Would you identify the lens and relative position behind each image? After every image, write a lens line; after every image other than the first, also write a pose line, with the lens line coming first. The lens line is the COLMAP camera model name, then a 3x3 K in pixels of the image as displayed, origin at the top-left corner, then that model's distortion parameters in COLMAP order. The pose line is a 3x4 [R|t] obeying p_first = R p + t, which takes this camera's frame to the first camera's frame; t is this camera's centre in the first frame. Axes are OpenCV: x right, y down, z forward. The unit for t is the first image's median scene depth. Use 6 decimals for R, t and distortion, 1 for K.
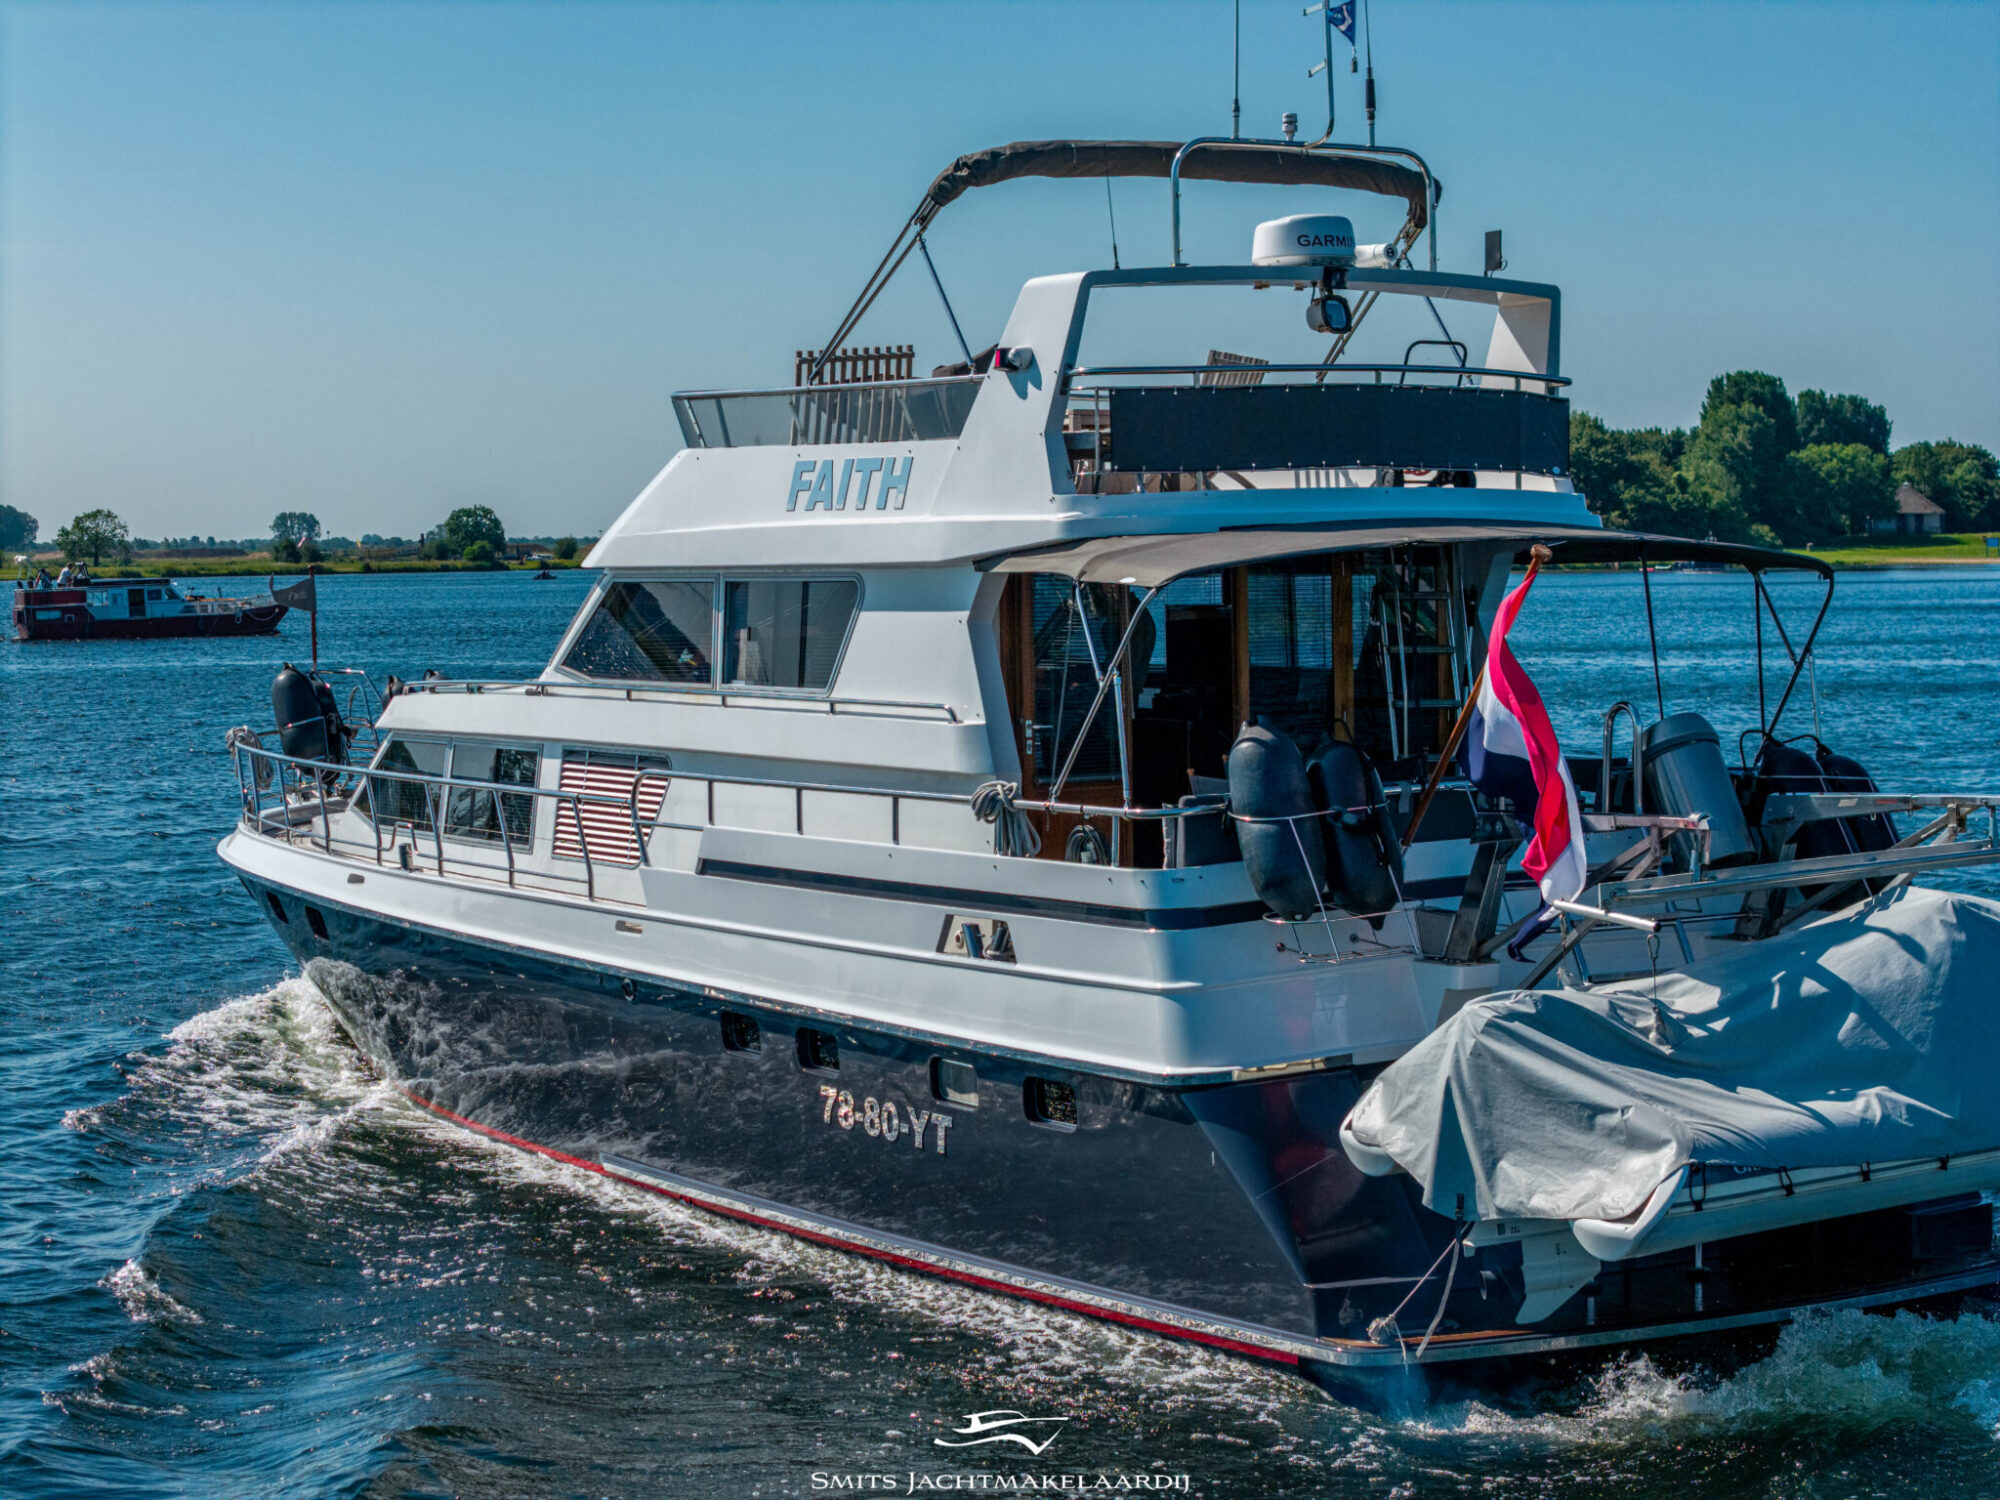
lens RADIAL K [[4124.9, 0, 1000.0], [0, 4124.9, 750.0], [0, 0, 1]] dist [-0.213562, -0.174472]
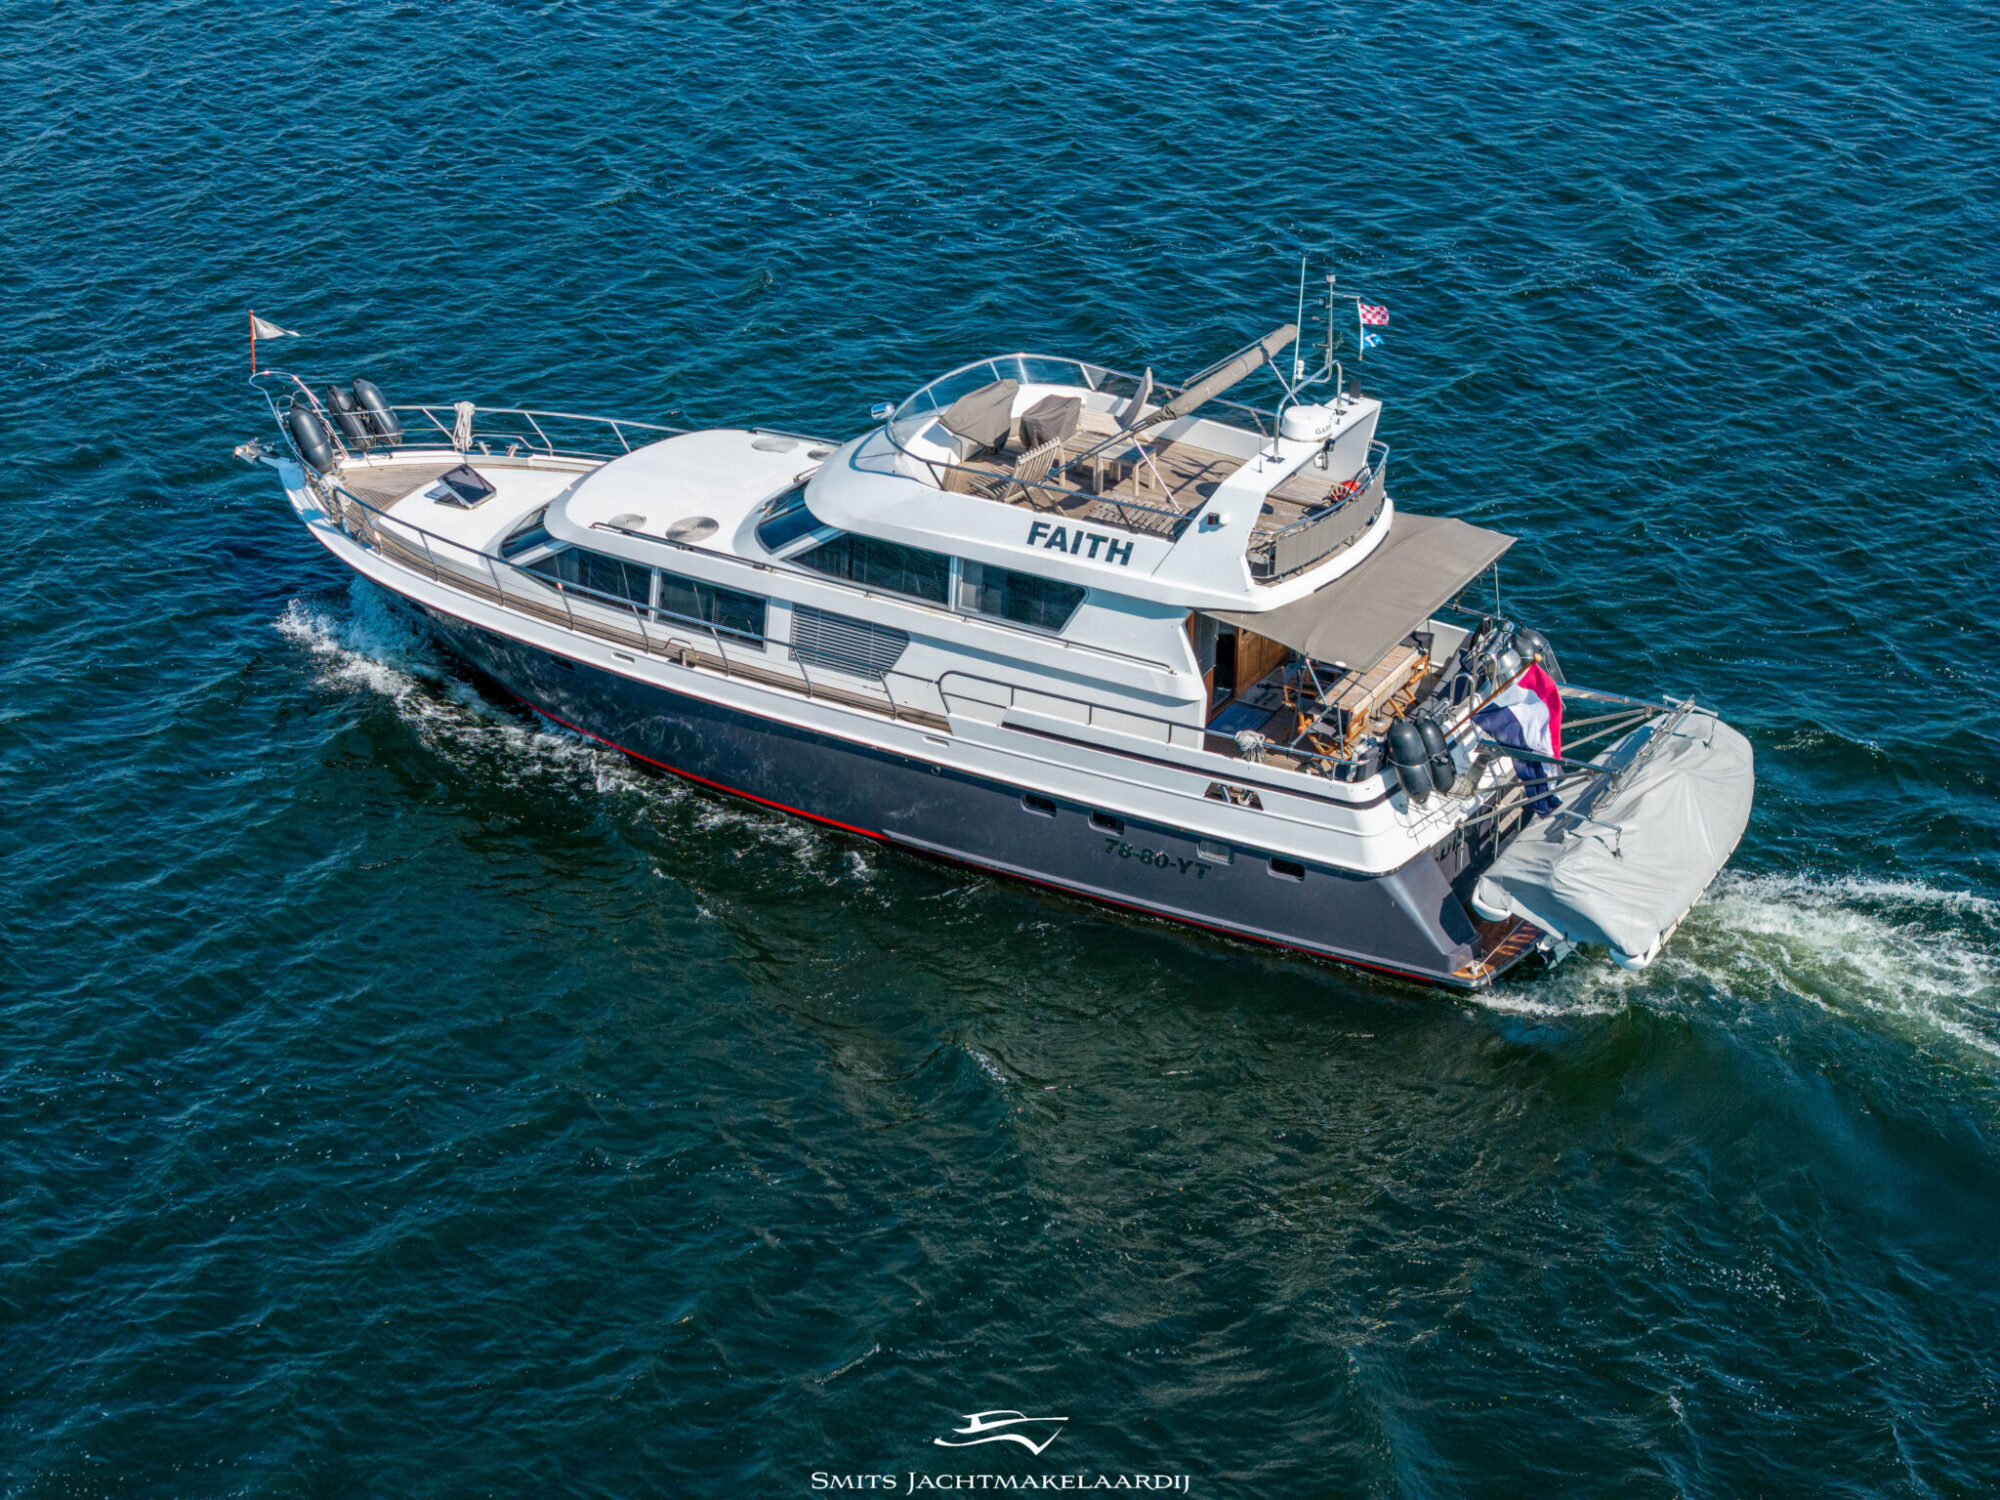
lens RADIAL K [[4124.9, 0, 1000.0], [0, 4124.9, 750.0], [0, 0, 1]] dist [-0.213562, -0.174472]
pose [[0.866615, -0.196263, 0.458759, -1.112440], [-0.002929, 0.917380, 0.398001, -0.847812], [-0.498970, -0.346257, 0.794440, -0.675547]]
